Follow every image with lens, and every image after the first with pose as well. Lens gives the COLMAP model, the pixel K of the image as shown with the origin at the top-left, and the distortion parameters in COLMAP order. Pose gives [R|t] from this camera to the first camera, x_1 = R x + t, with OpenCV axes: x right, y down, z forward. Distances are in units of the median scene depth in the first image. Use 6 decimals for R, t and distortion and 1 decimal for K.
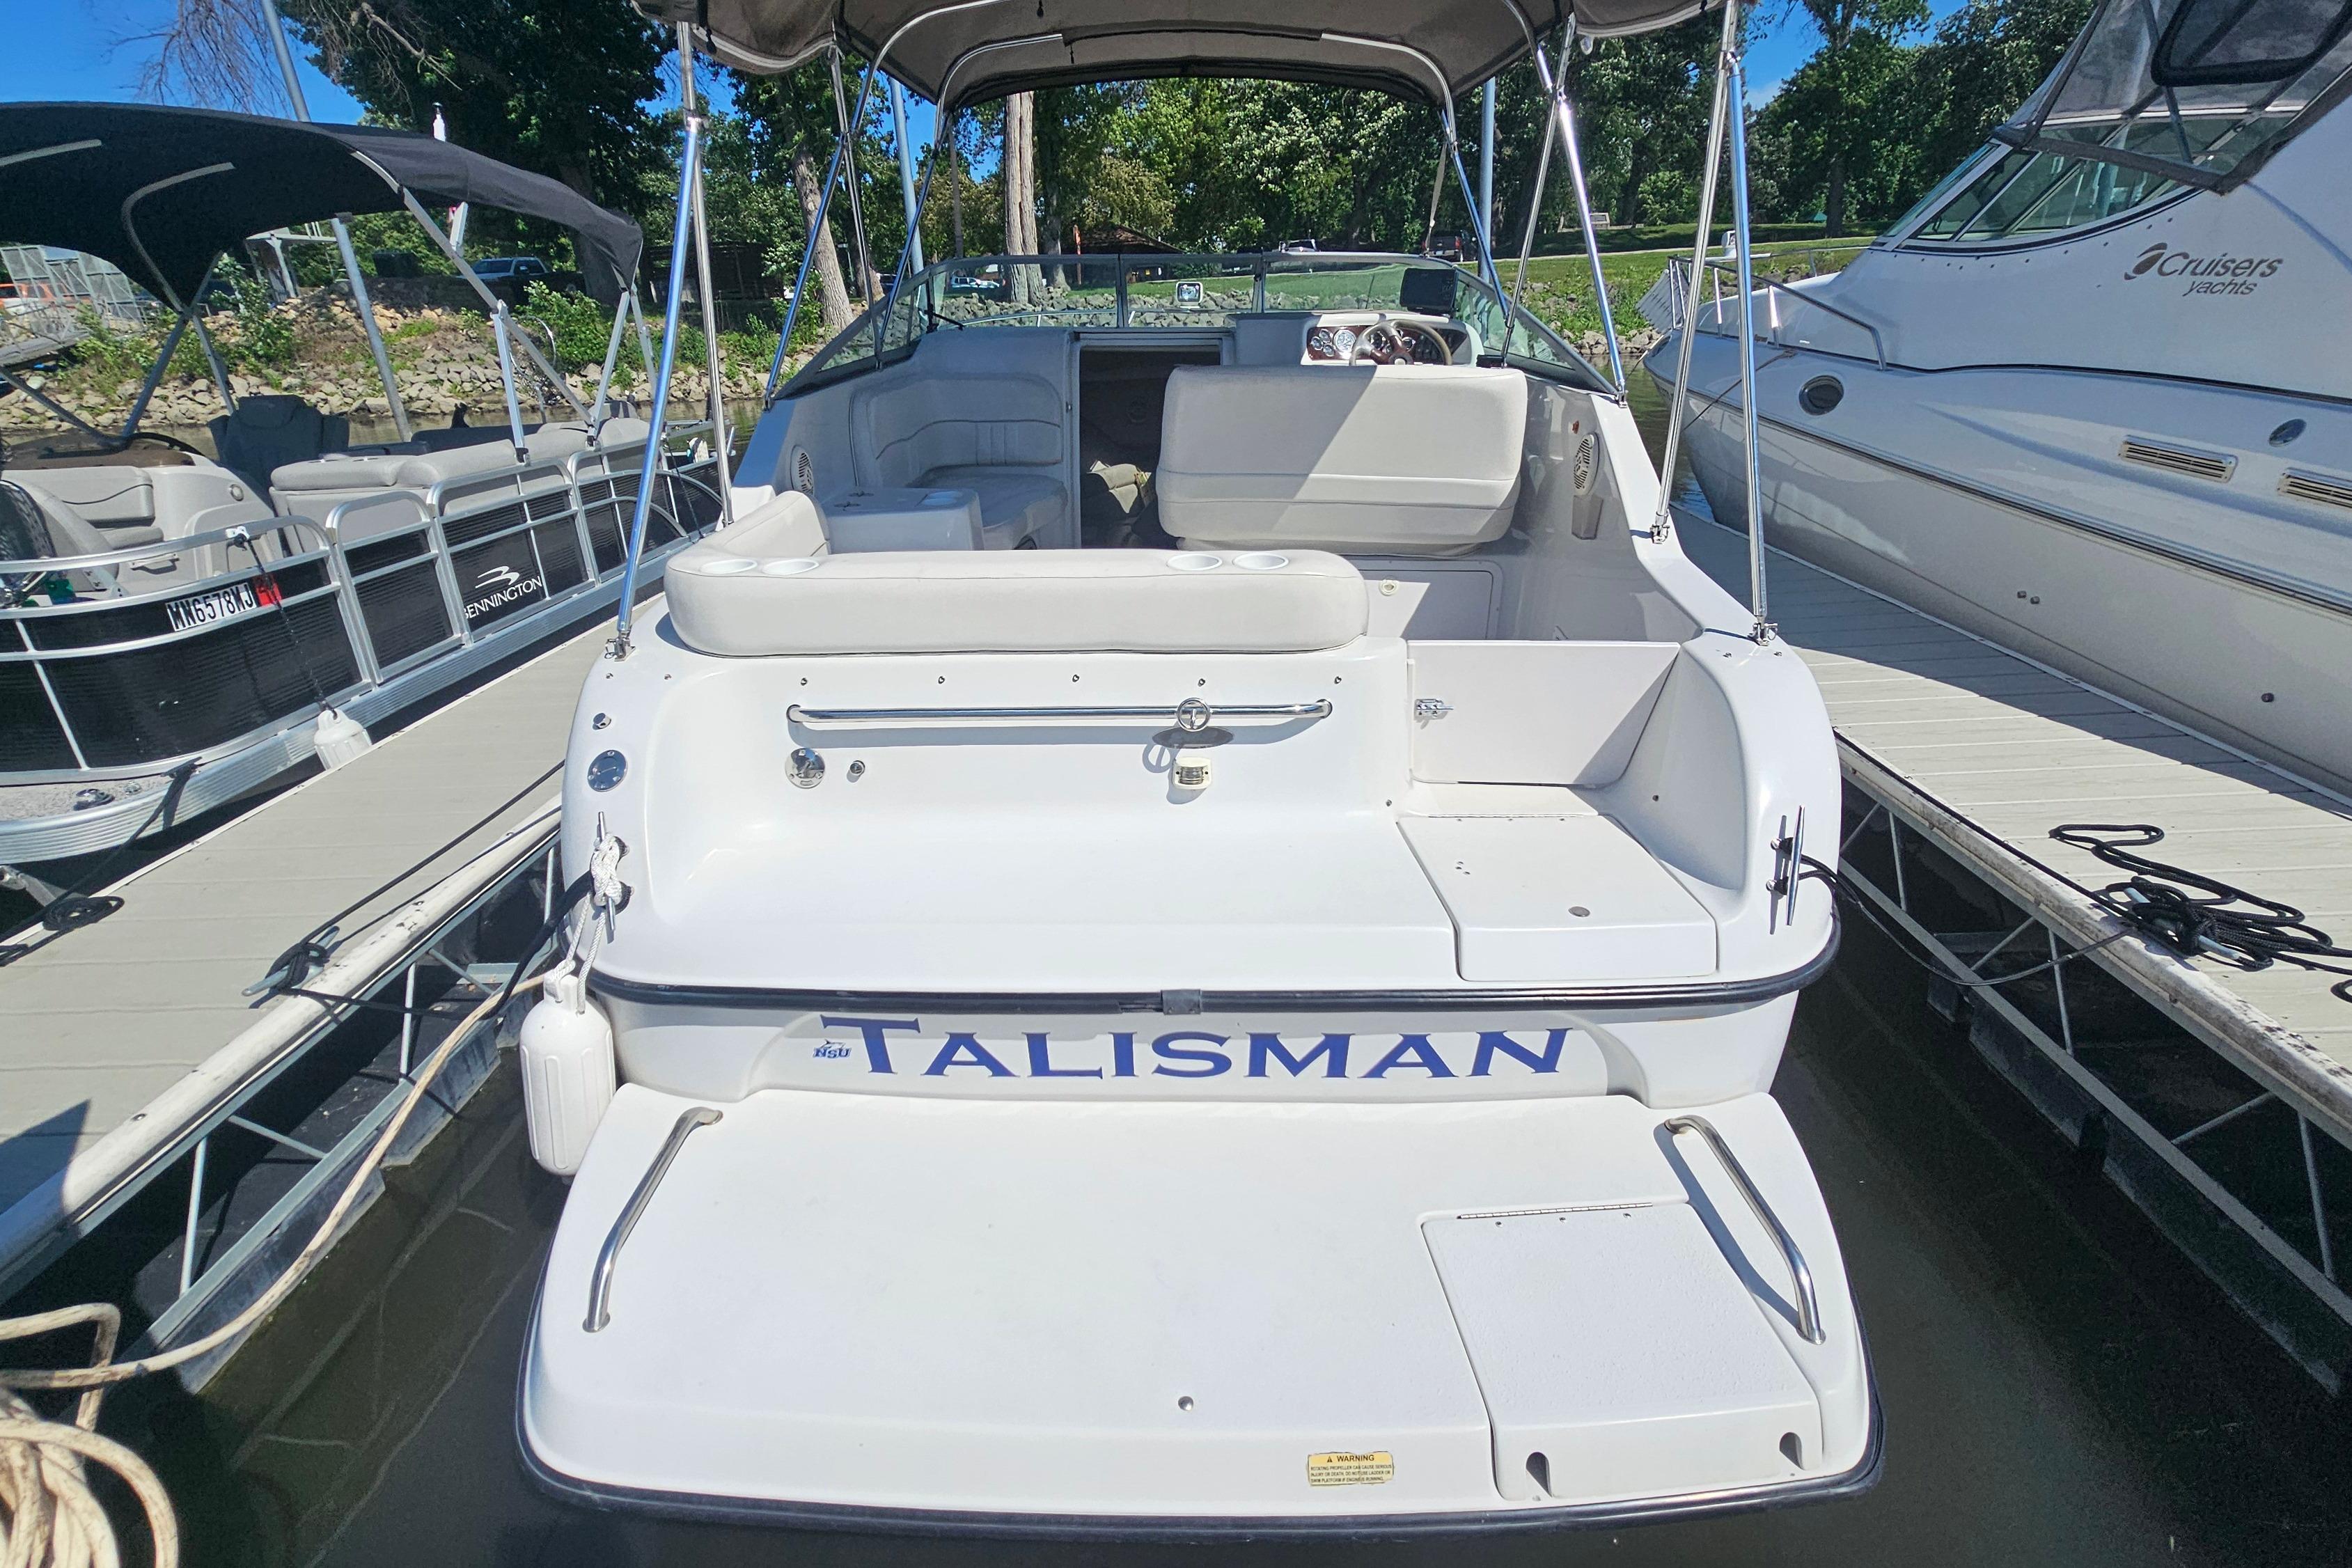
lens RADIAL K [[1149.2, 0, 1173.5], [0, 1149.2, 767.5], [0, 0, 1]] dist [0.001603, -0.005333]
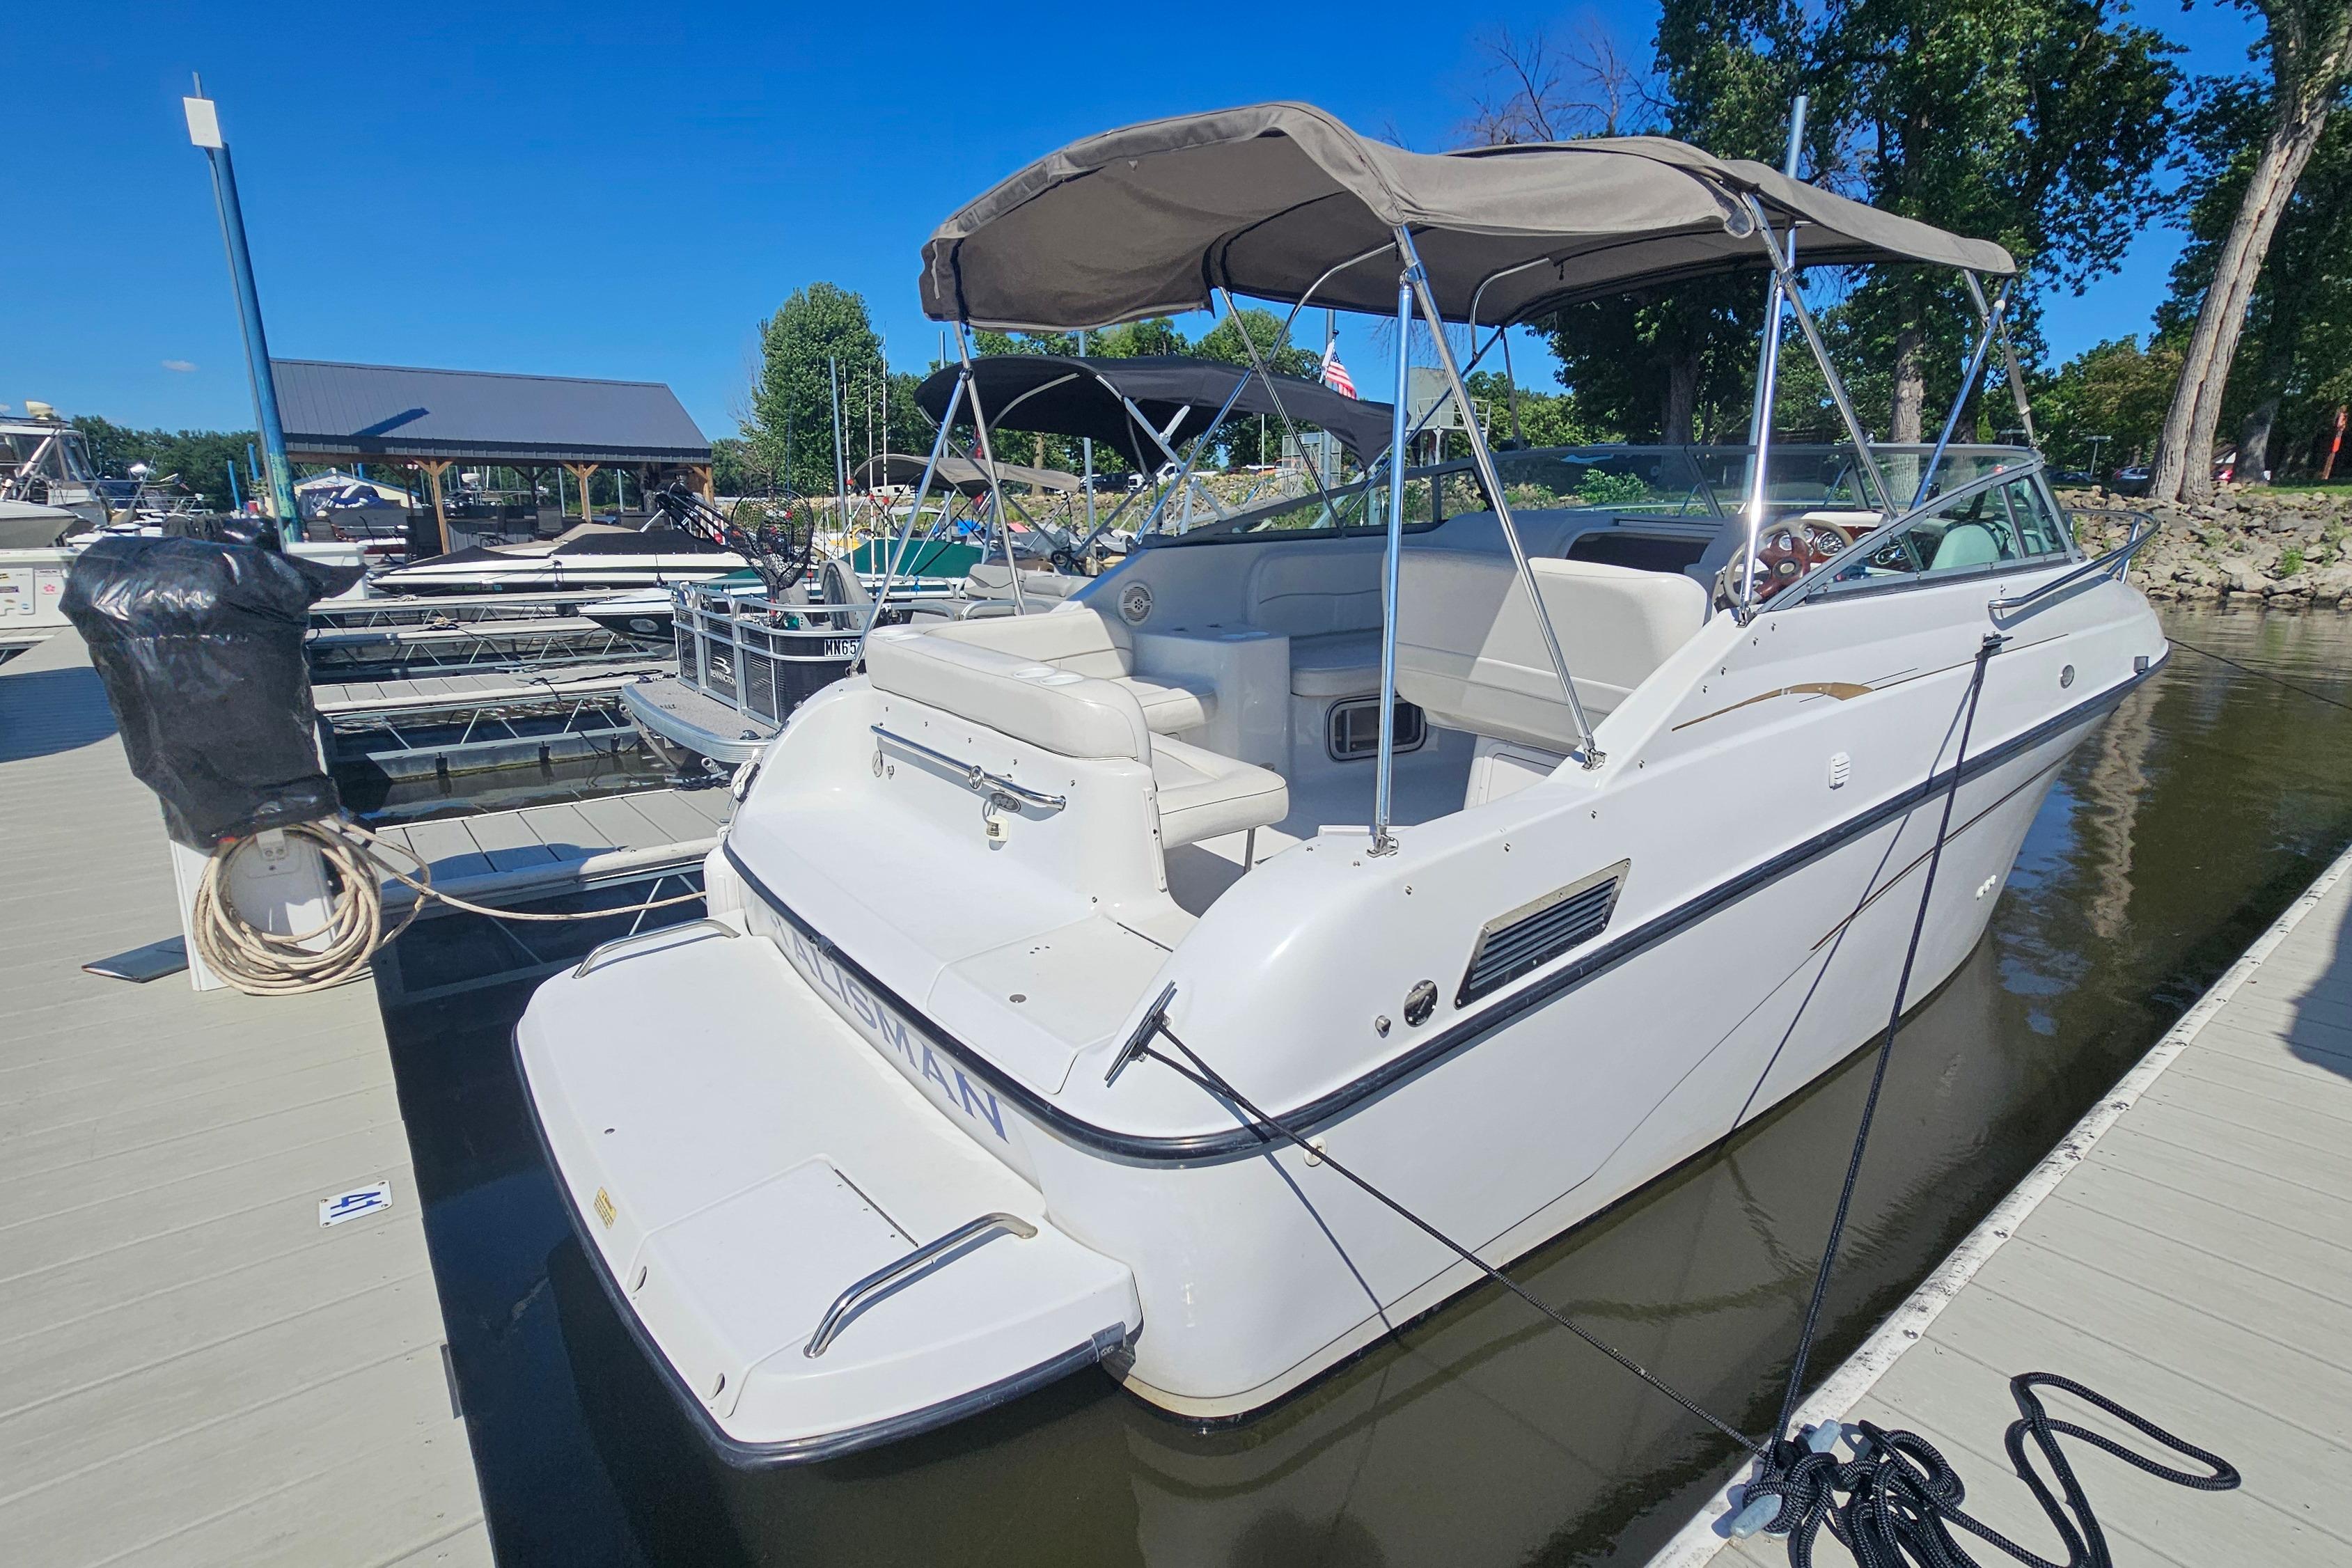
lens RADIAL K [[1152.1, 0, 1163.5], [0, 1152.1, 797.6], [0, 0, 1]] dist [0.004220, -0.001252]
pose [[0.632447, 0.228824, -0.740034, 1.088513], [-0.315982, 0.948481, 0.023233, -0.117621], [0.707225, 0.219144, 0.672168, 0.253669]]
